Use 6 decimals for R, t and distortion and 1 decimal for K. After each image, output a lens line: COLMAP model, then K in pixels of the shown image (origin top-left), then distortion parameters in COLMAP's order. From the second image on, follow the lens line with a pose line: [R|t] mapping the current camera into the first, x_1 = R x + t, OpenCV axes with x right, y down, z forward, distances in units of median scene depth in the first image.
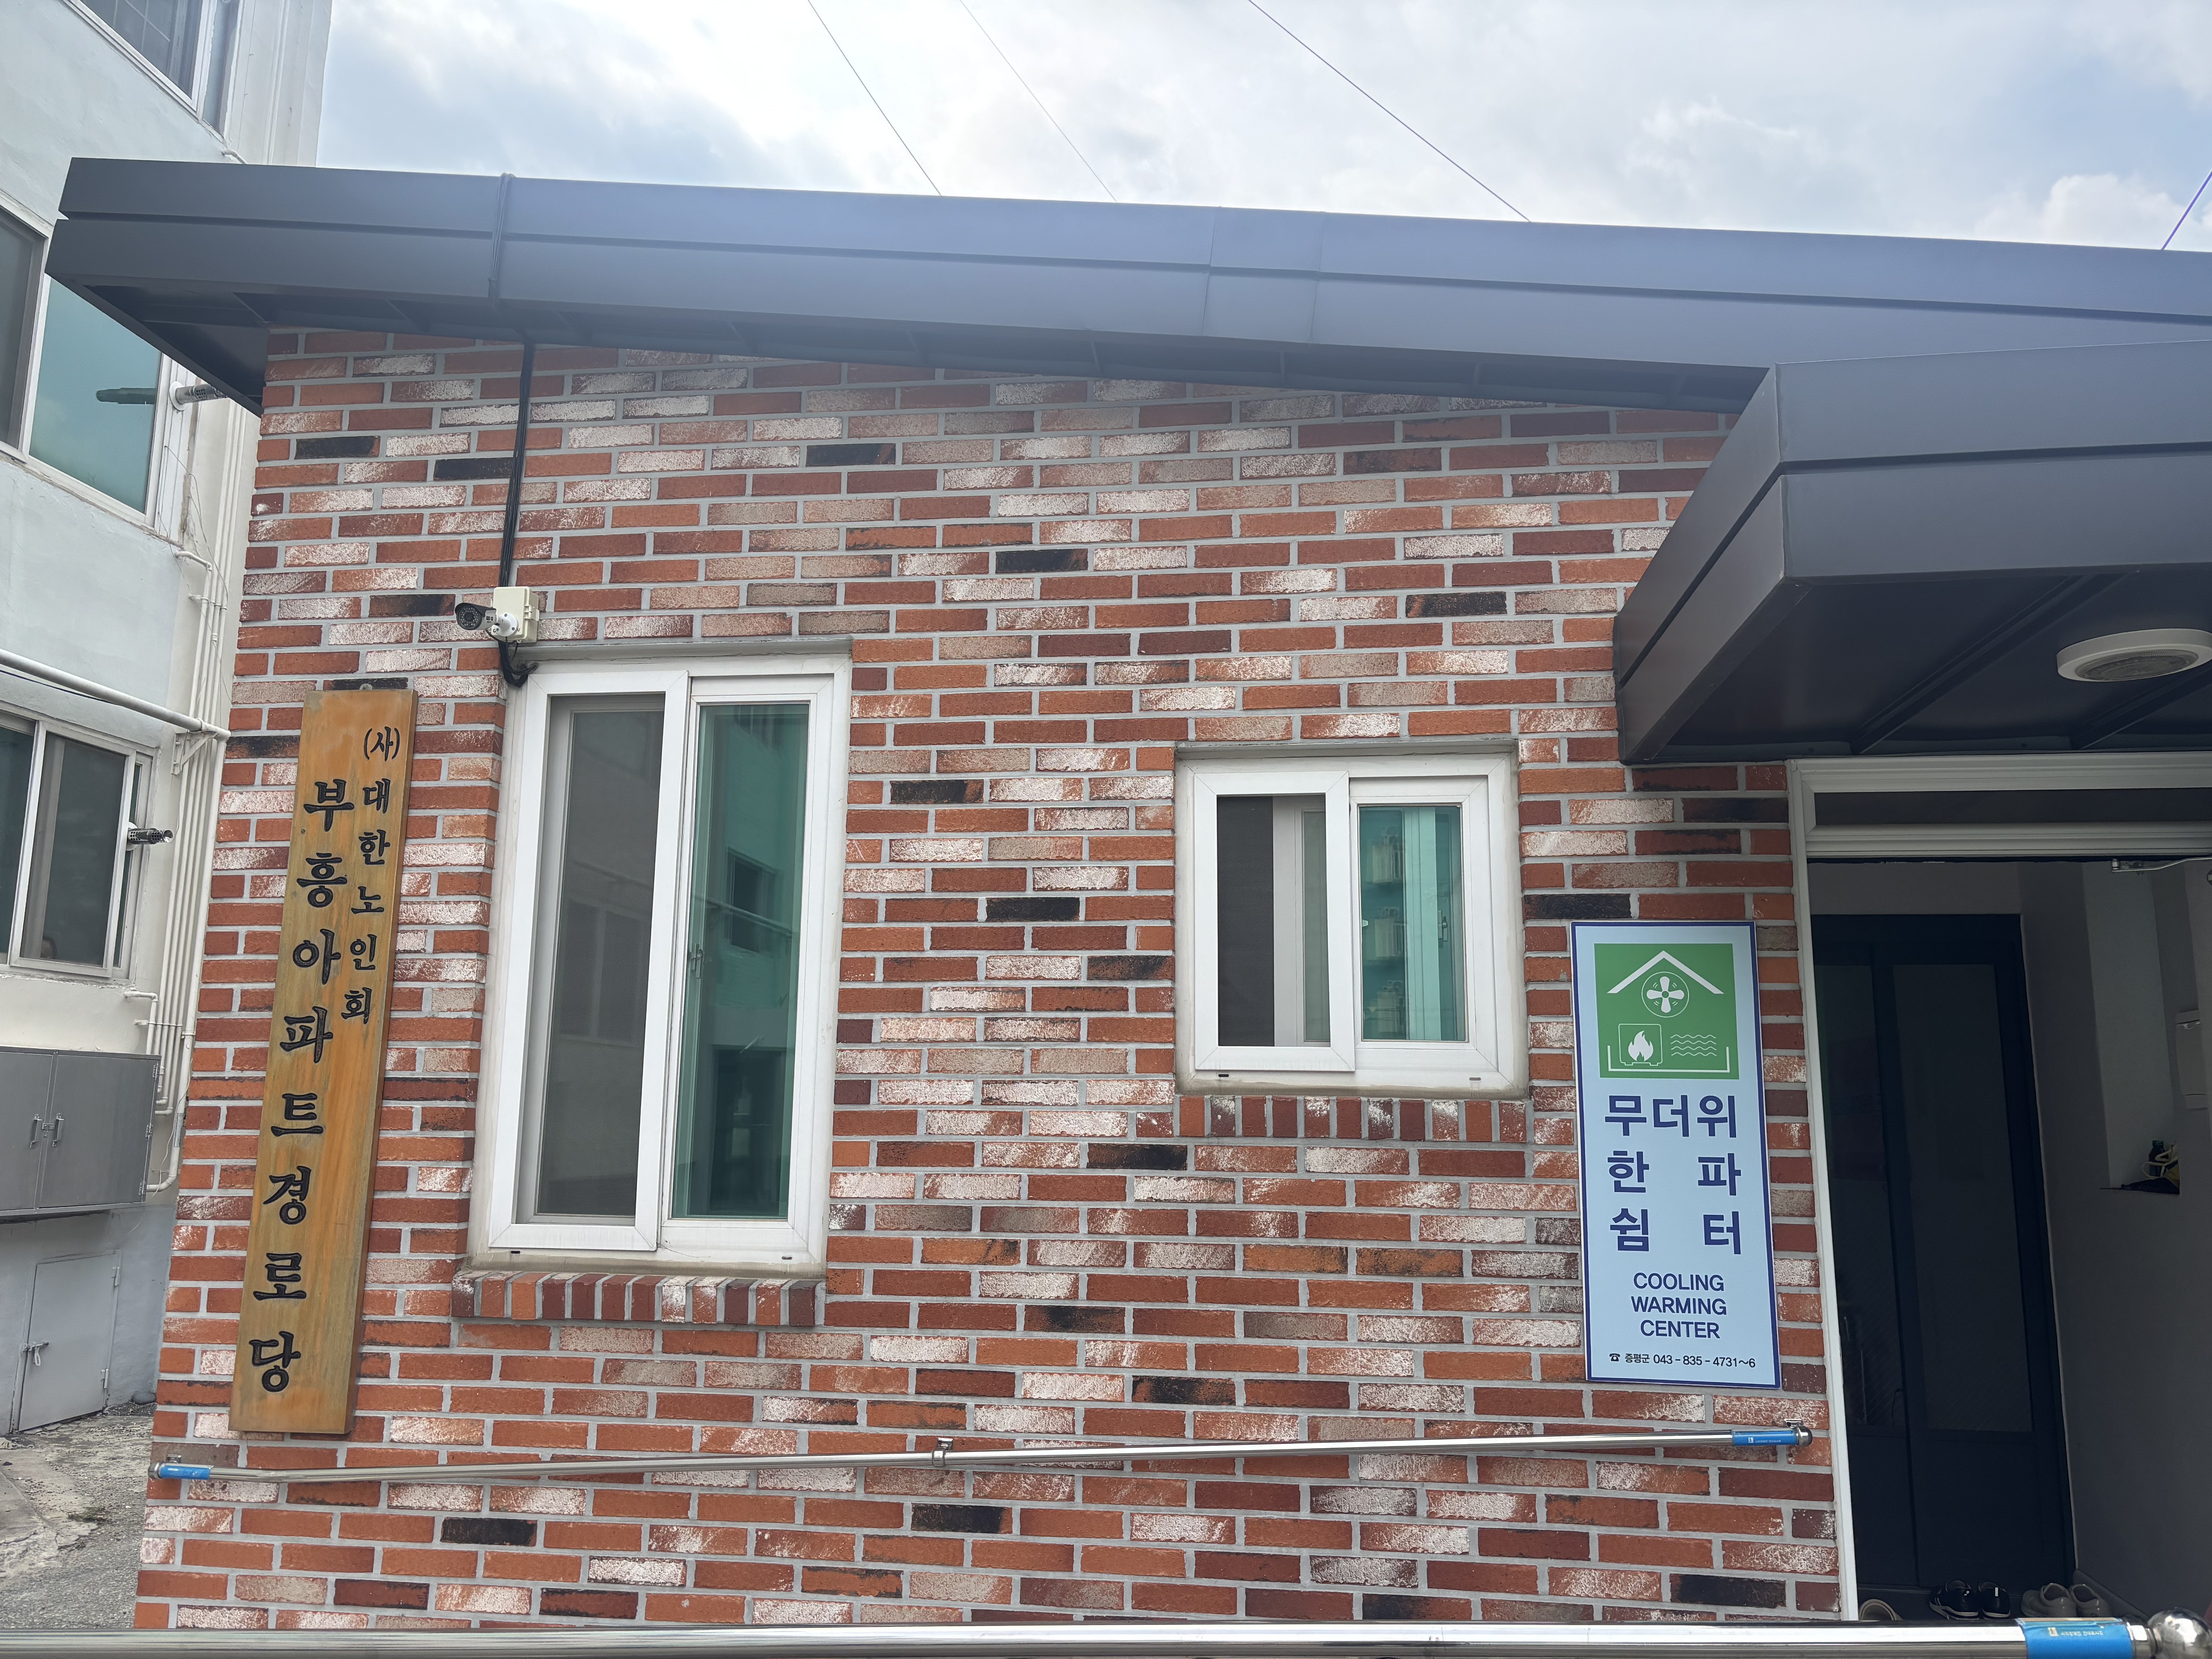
lens RADIAL K [[1663.6, 0, 1113.9], [0, 1663.6, 820.2], [0, 0, 1]] dist [0.037968, -0.038748]
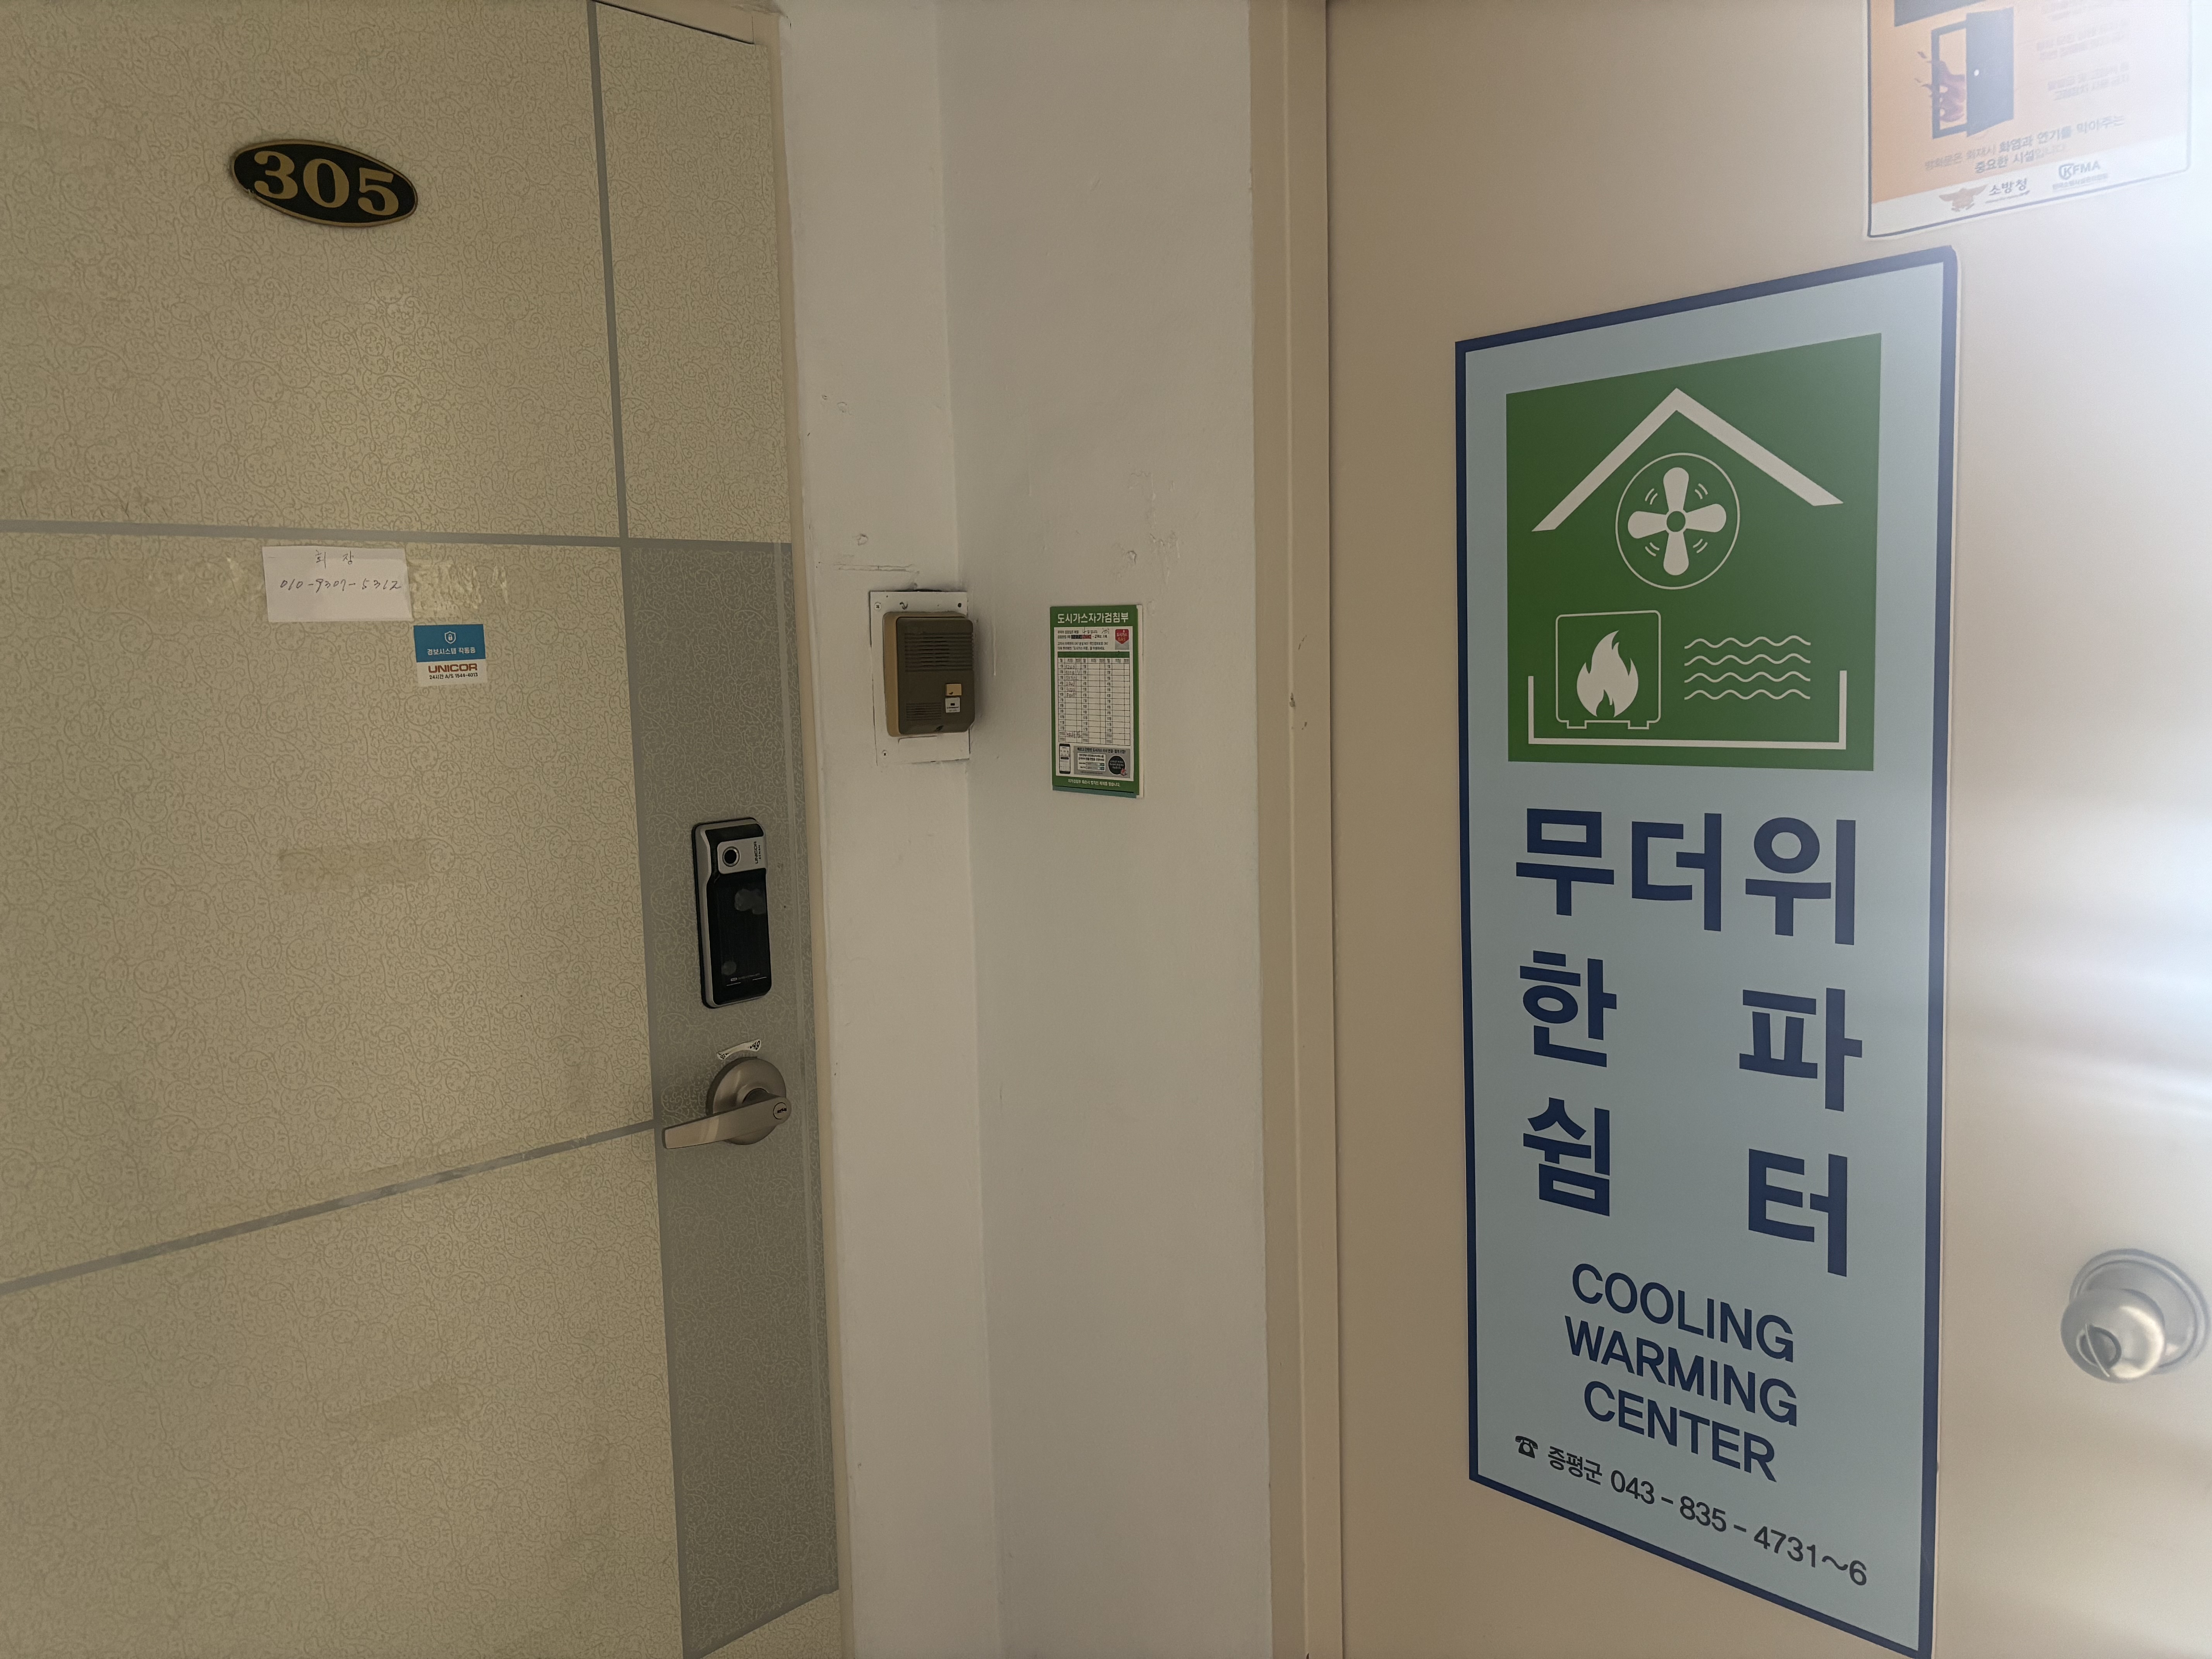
lens RADIAL K [[1663.6, 0, 1106.8], [0, 1663.6, 824.9], [0, 0, 1]] dist [0.037968, -0.038748]
pose [[0.780338, 0.028275, -0.624718, 0.462512], [0.146084, 0.963096, 0.226064, 0.071398], [0.608056, -0.267667, 0.747410, 0.671940]]
